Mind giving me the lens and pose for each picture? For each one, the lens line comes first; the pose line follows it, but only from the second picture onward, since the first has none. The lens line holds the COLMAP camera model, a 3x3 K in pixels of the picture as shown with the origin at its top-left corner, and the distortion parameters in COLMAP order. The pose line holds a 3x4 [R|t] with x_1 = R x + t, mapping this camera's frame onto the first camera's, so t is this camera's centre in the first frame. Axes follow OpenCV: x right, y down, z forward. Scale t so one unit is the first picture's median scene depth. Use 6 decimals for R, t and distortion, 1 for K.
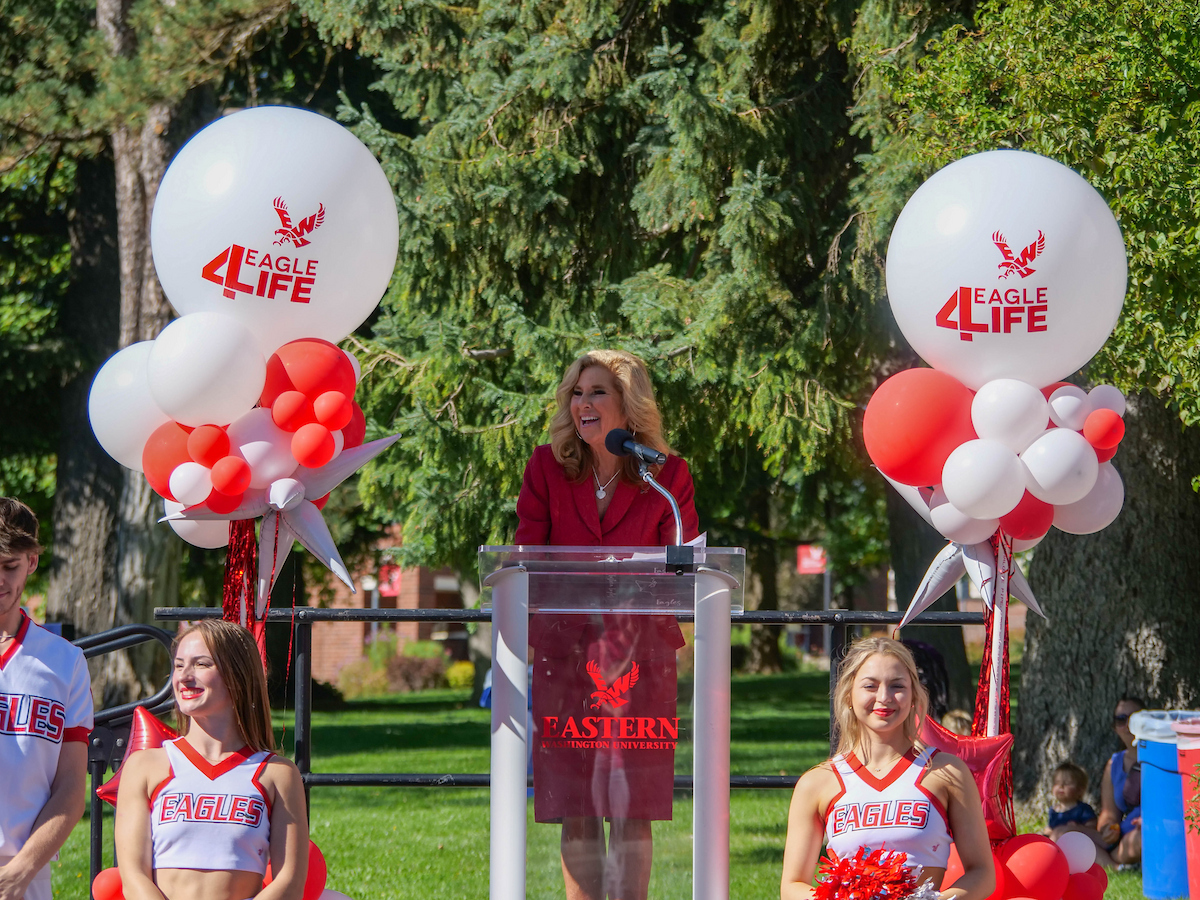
lens RADIAL K [[6996.9, 0, 599.8], [0, 6996.9, 450.5], [0, 0, 1]] dist [1.500997, 0.000000]
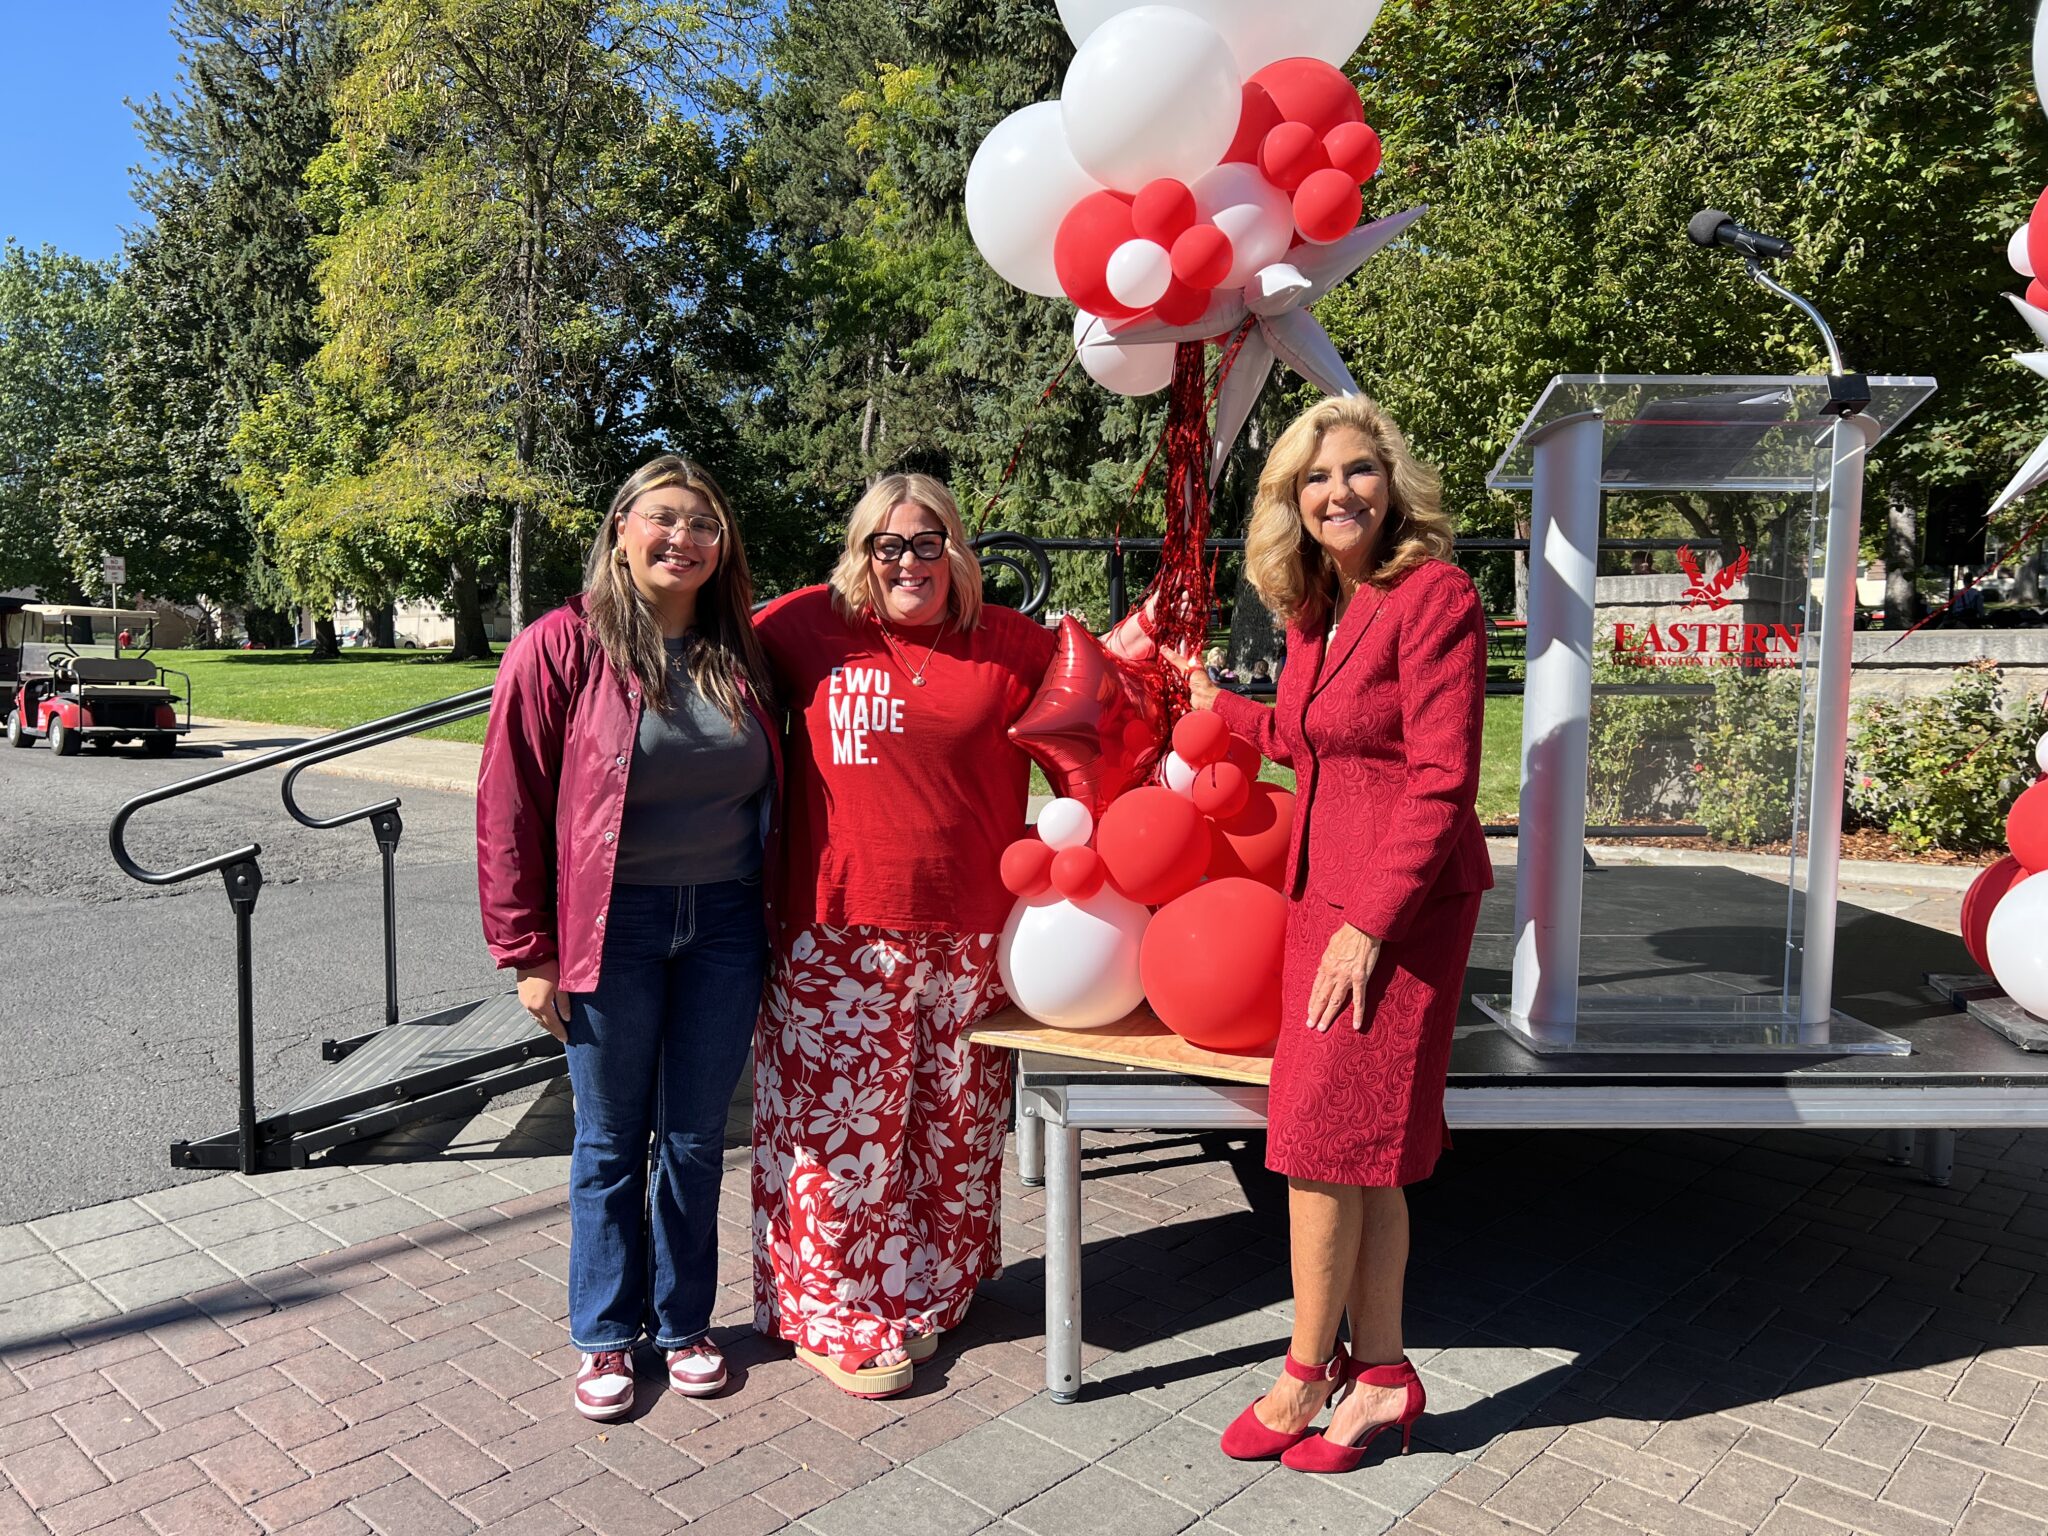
lens RADIAL K [[1554.9, 0, 1025.1], [0, 1554.9, 767.8], [0, 0, 1]] dist [0.010881, 0.002835]
pose [[0.999278, -0.015642, 0.034618, -0.041410], [0.011638, 0.993529, 0.112979, 0.019365], [-0.036161, -0.112494, 0.992994, 0.467406]]
